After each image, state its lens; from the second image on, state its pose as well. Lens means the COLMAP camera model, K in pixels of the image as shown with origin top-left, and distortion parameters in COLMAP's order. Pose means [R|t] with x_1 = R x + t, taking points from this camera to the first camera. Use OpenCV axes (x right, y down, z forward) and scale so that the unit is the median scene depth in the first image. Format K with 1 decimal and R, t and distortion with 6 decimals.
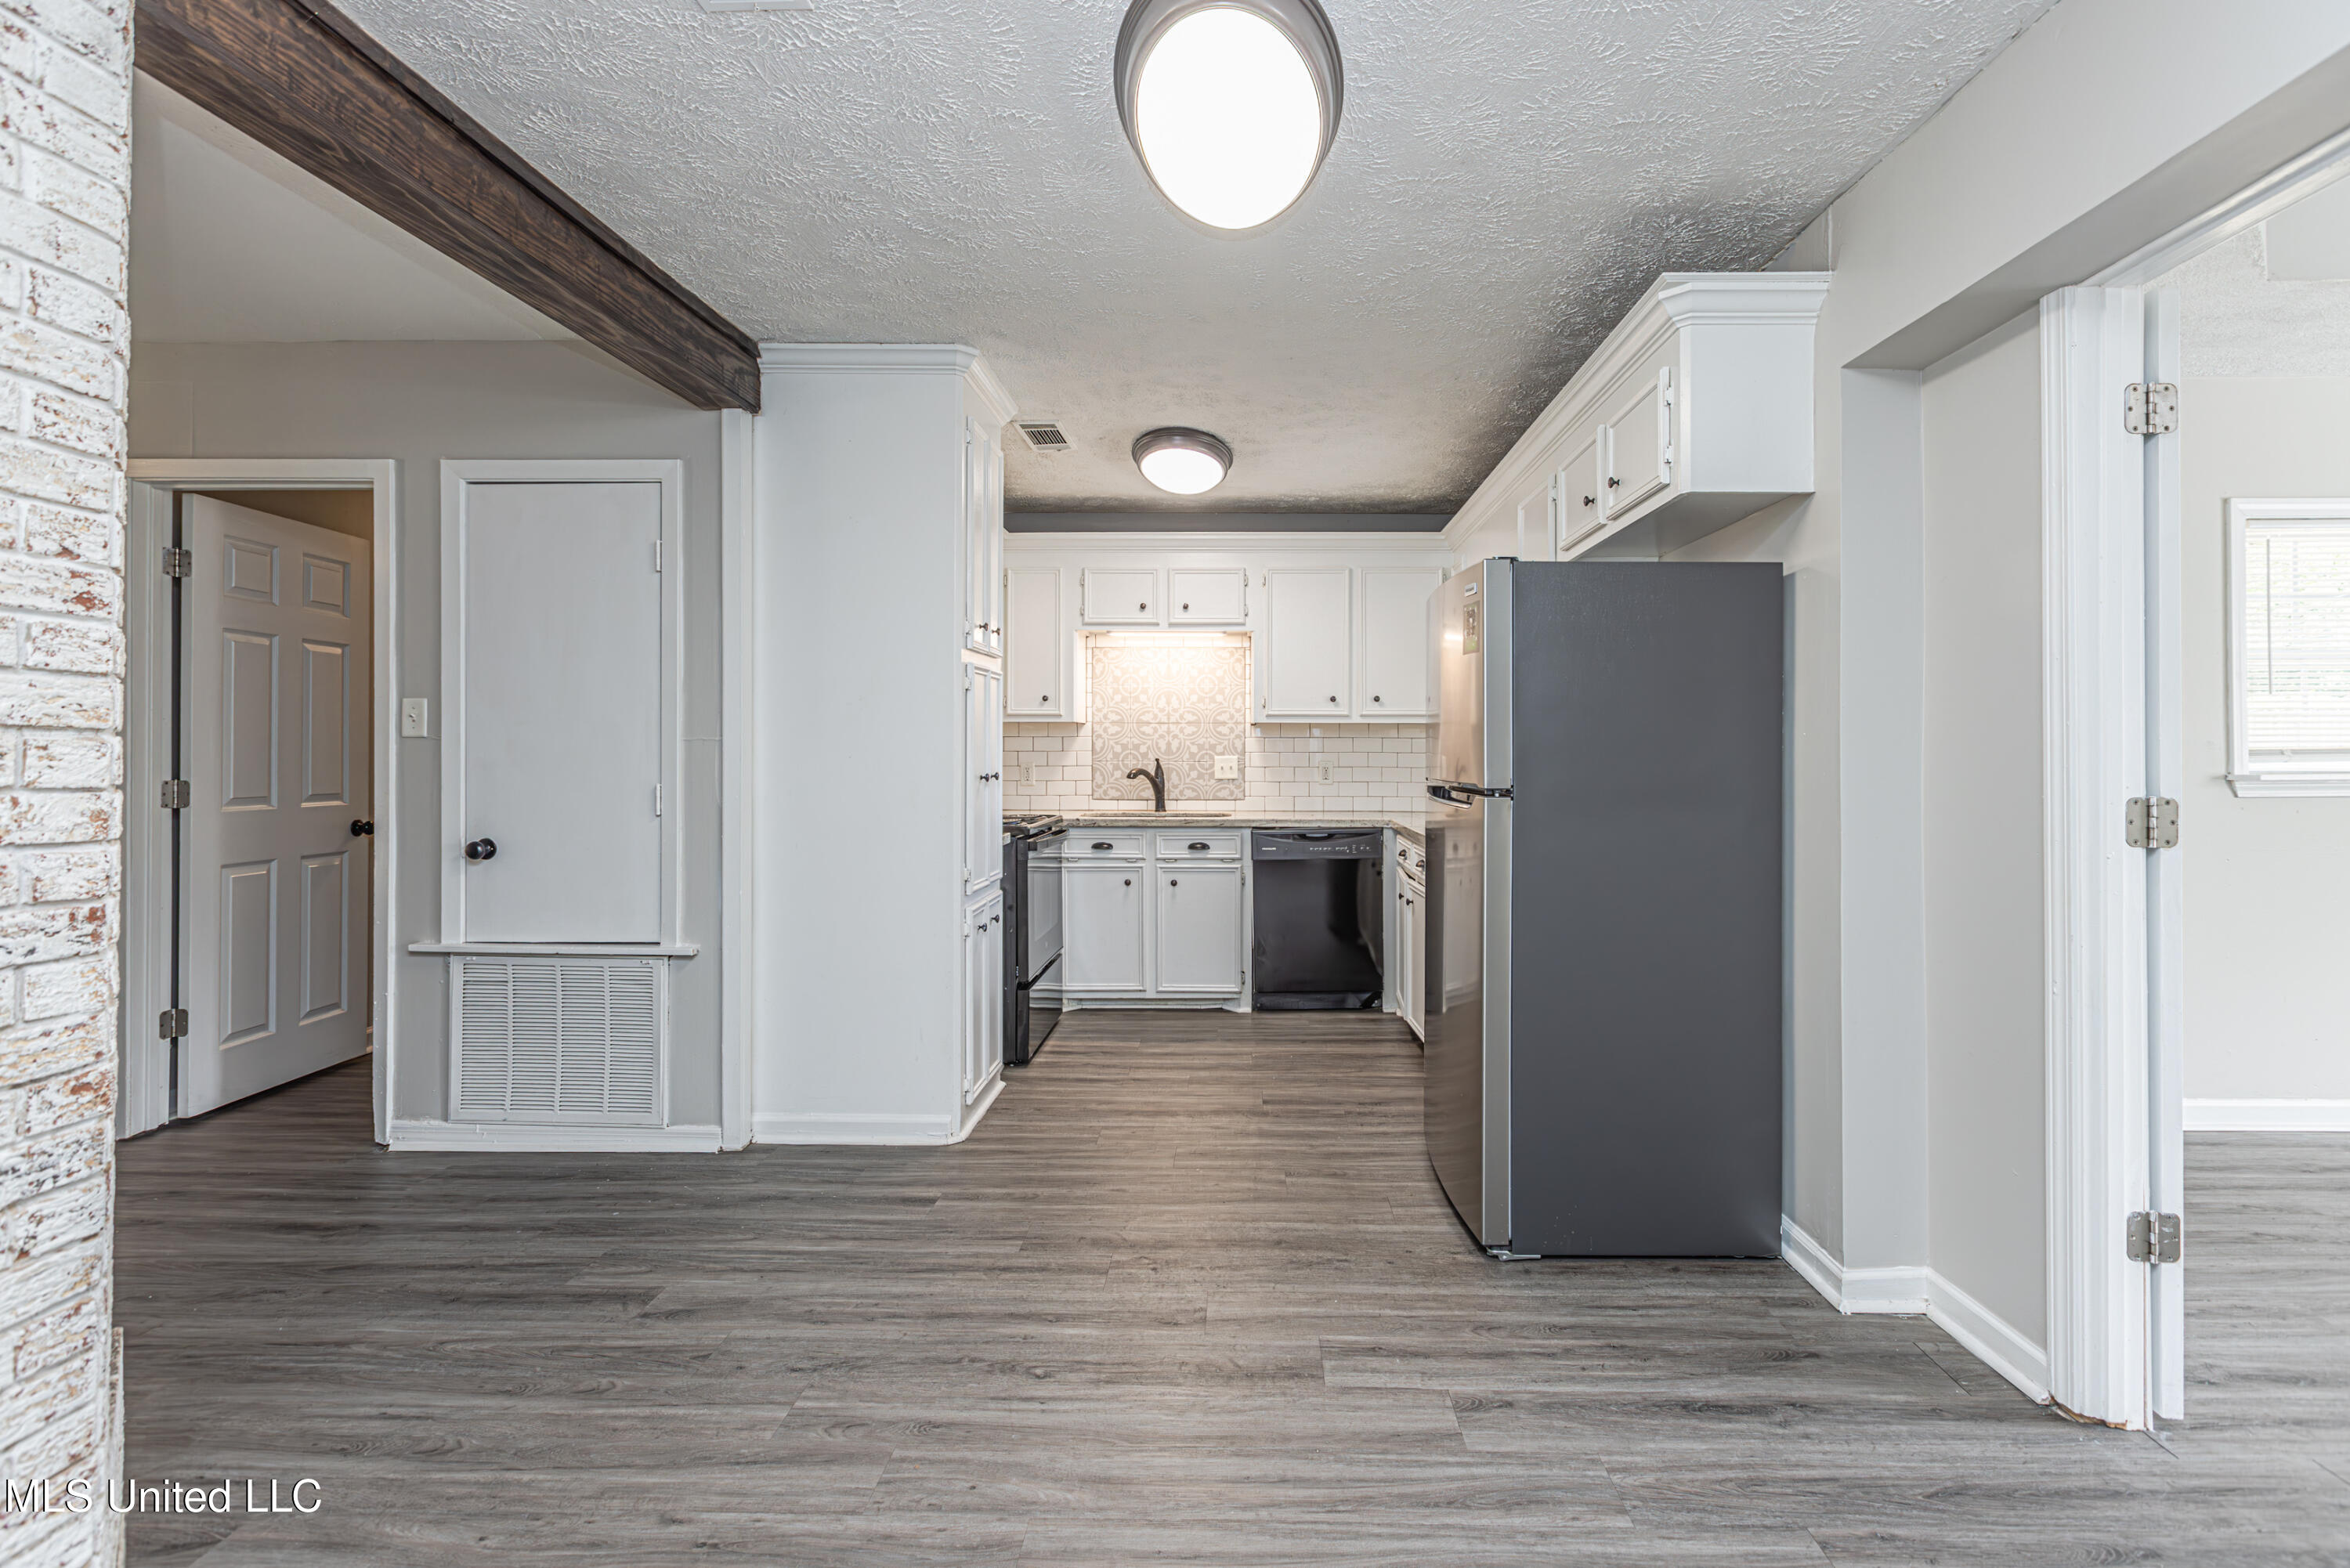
lens RADIAL K [[1068.5, 0, 1234.9], [0, 1068.5, 744.4], [0, 0, 1]] dist [0.002014, -0.001060]
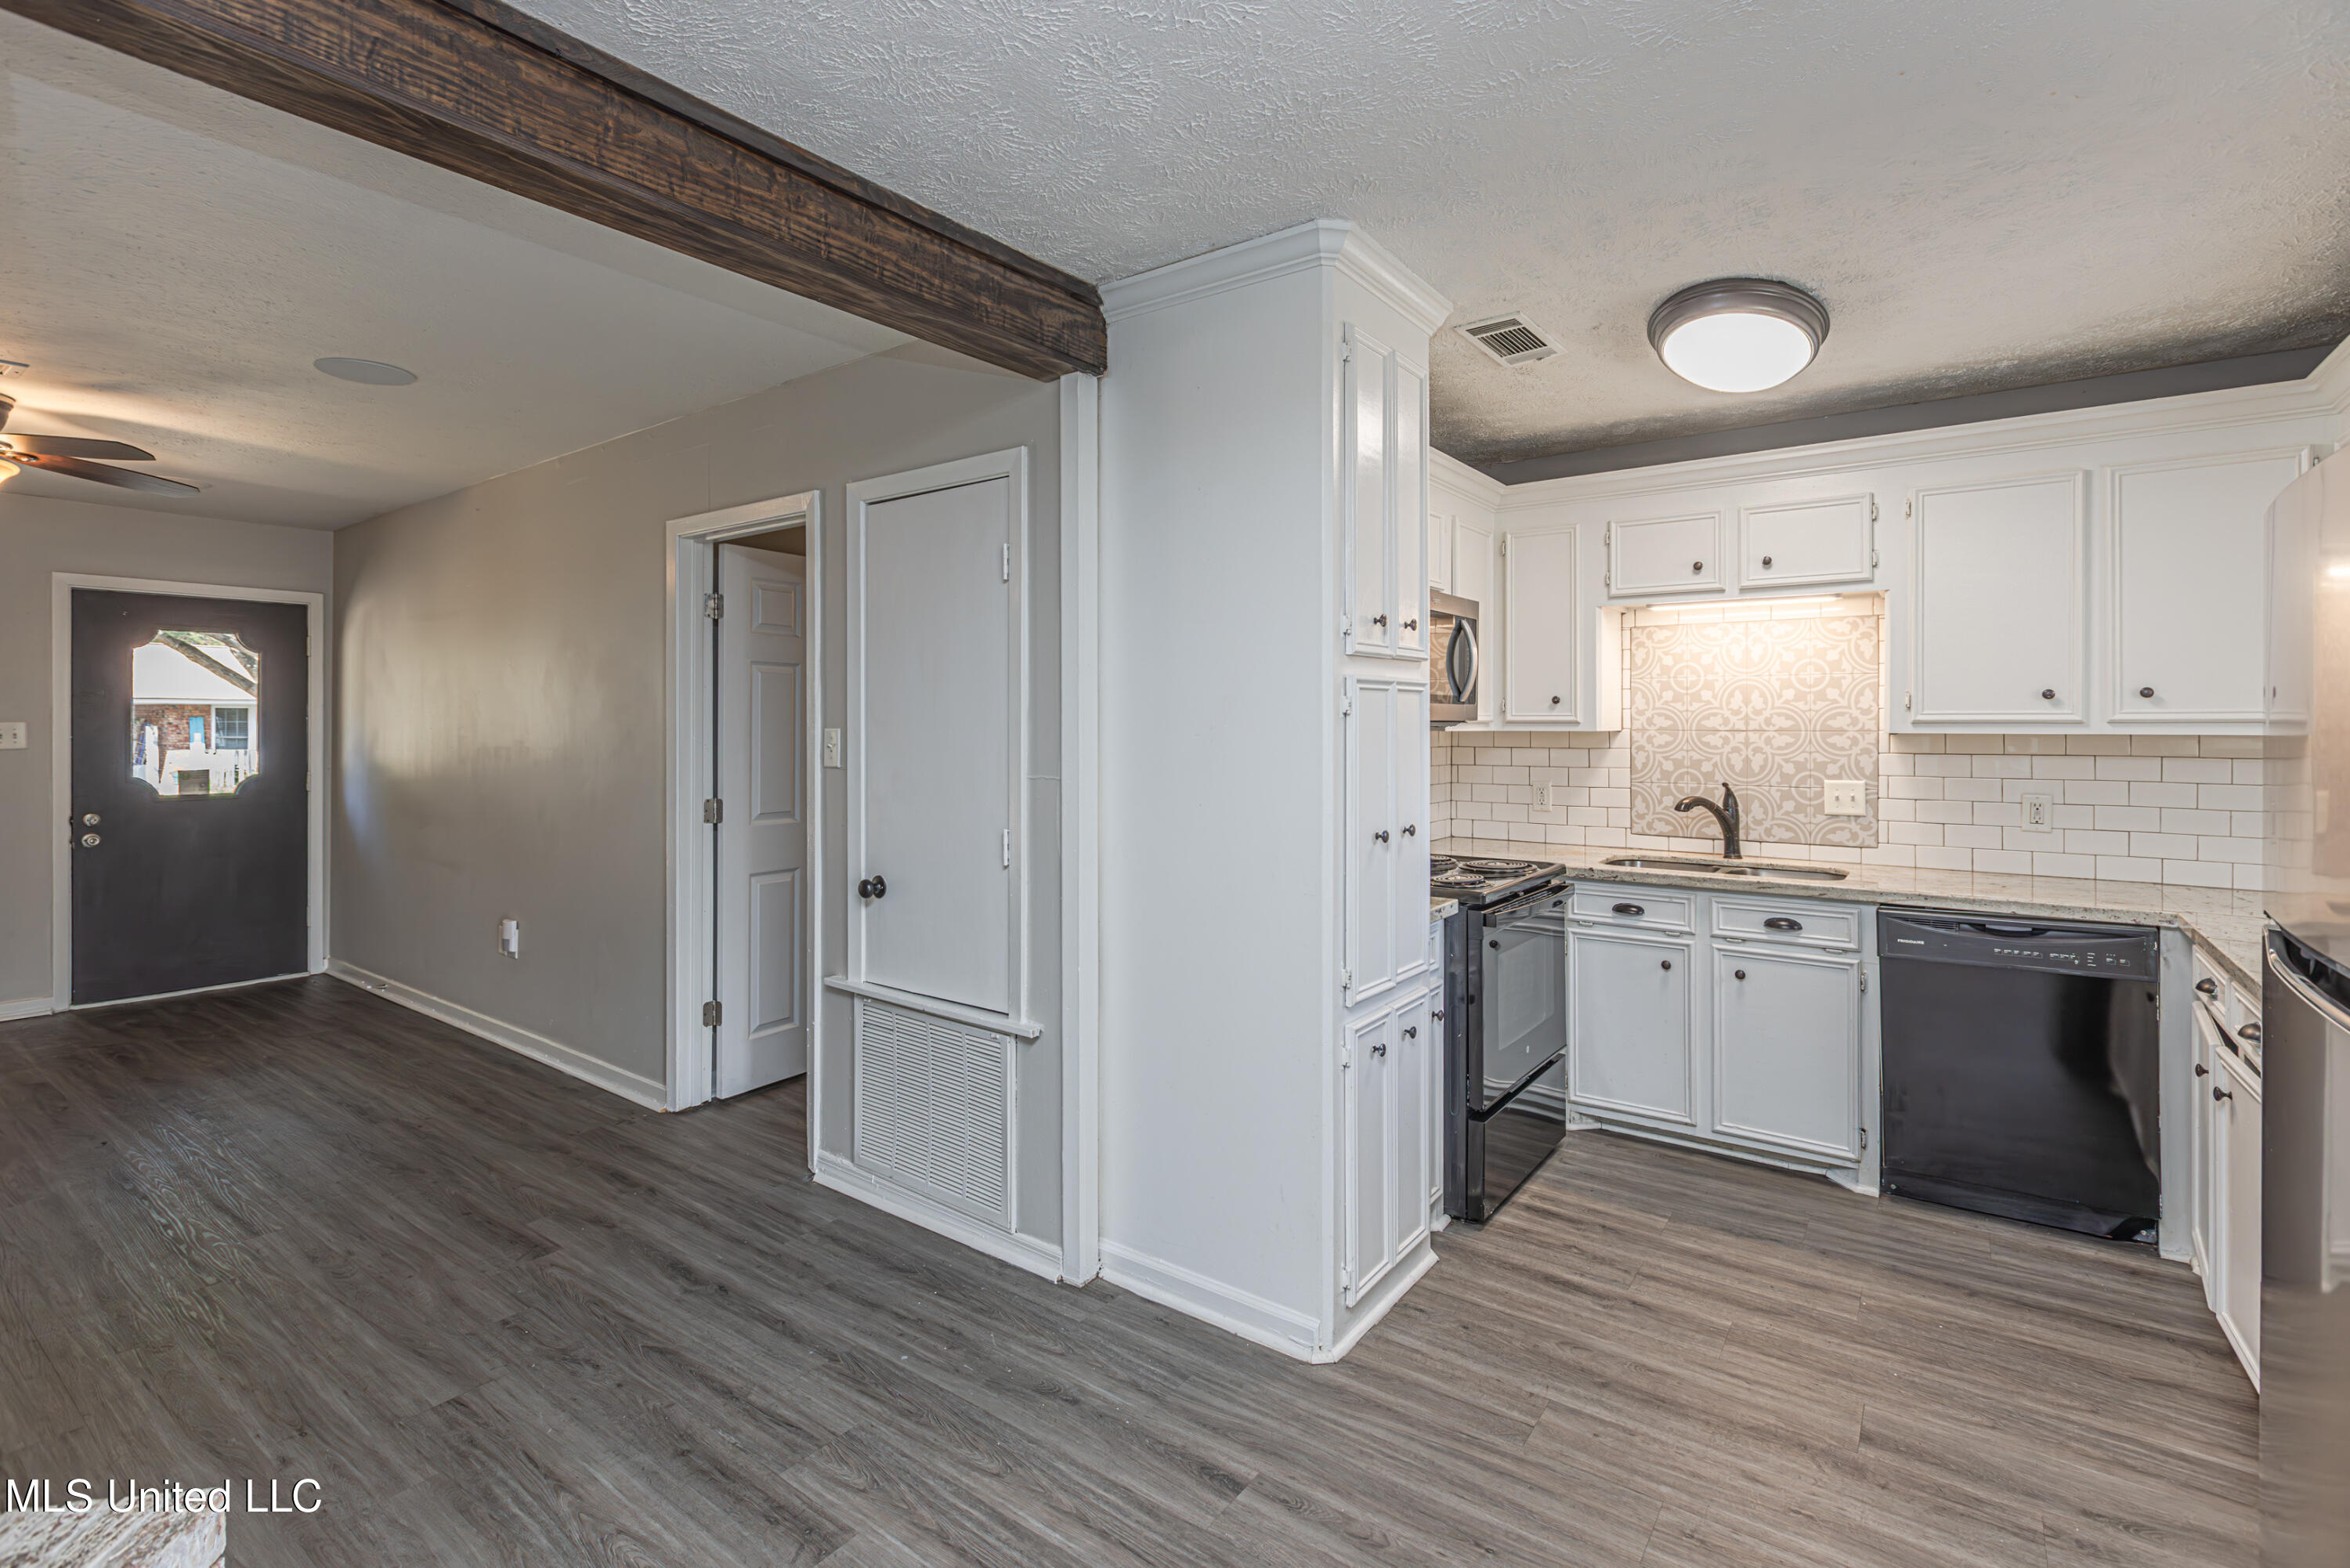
lens RADIAL K [[1068.5, 0, 1181.2], [0, 1068.5, 723.6], [0, 0, 1]] dist [0.002014, -0.001060]
pose [[0.815511, -0.001384, -0.578740, 0.054884], [0.004859, 0.999978, 0.004455, -0.040121], [0.578721, -0.006446, 0.815500, 0.301453]]
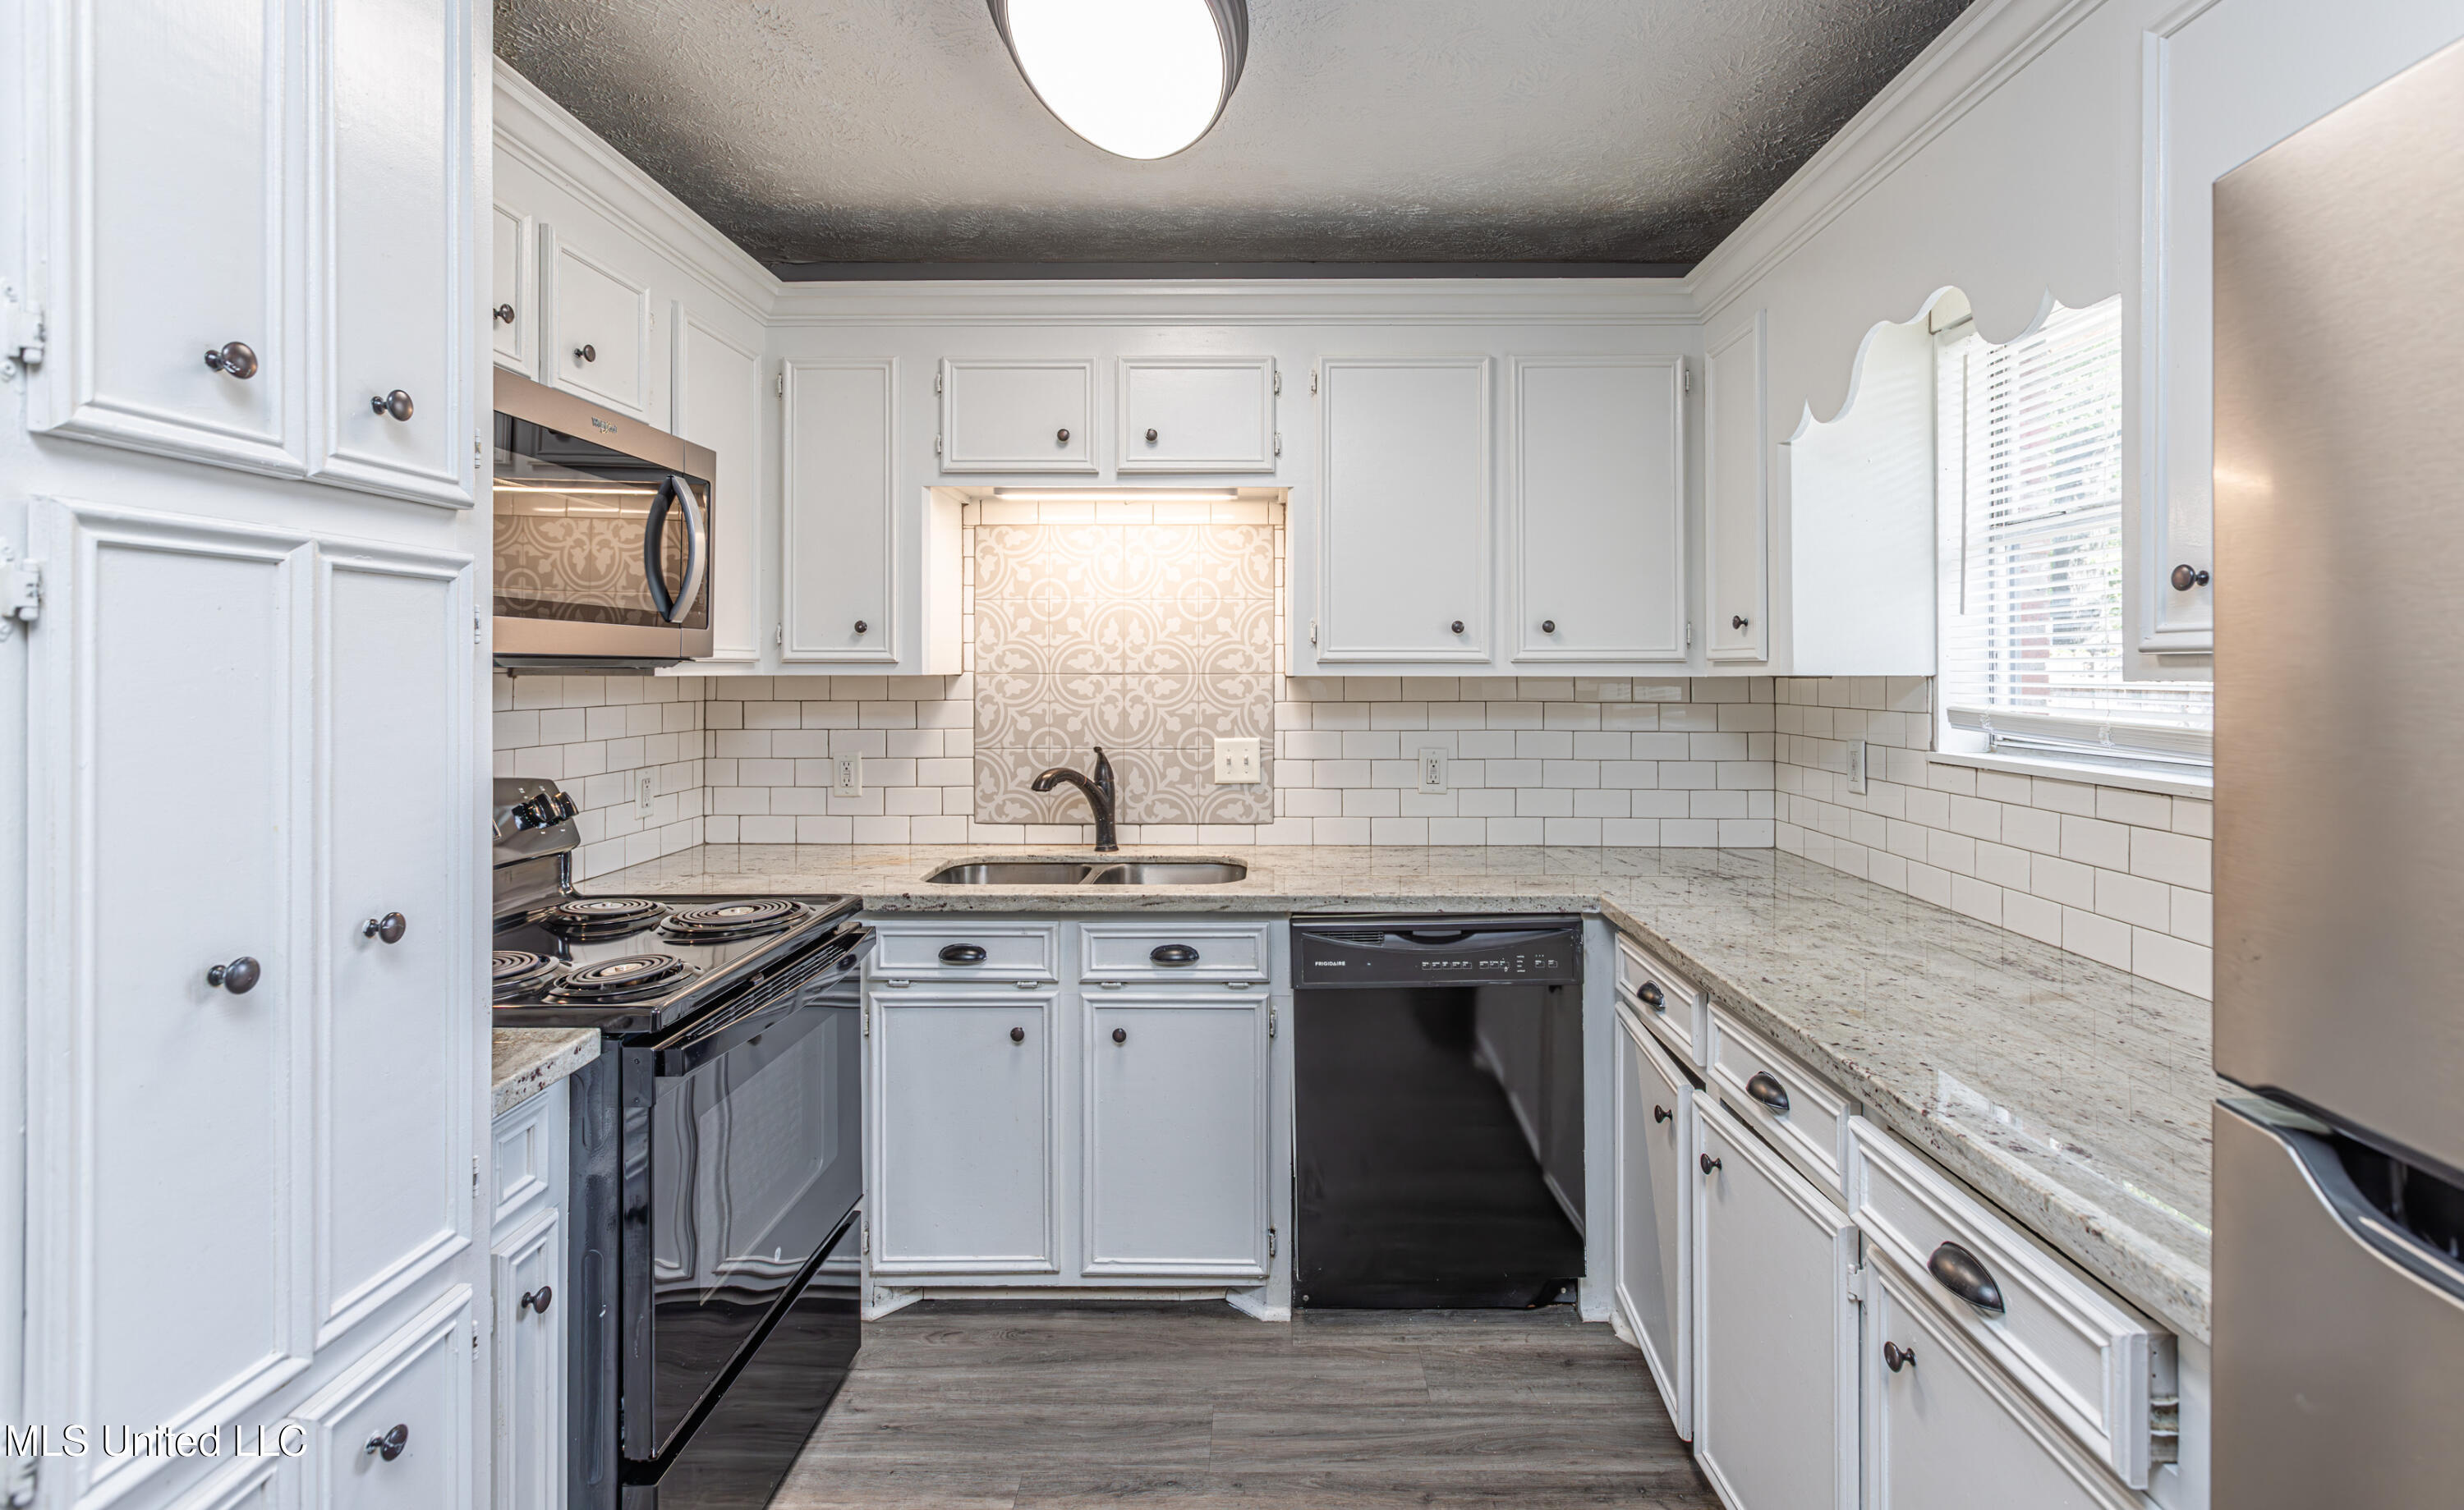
lens RADIAL K [[1129.6, 0, 1252.3], [0, 1129.6, 660.8], [0, 0, 1]] dist [-0.003705, 0.000323]
pose [[0.999995, -0.001155, -0.003048, 0.000908], [0.001153, 0.999999, -0.000851, -0.034810], [0.003049, 0.000848, 0.999995, 0.631409]]
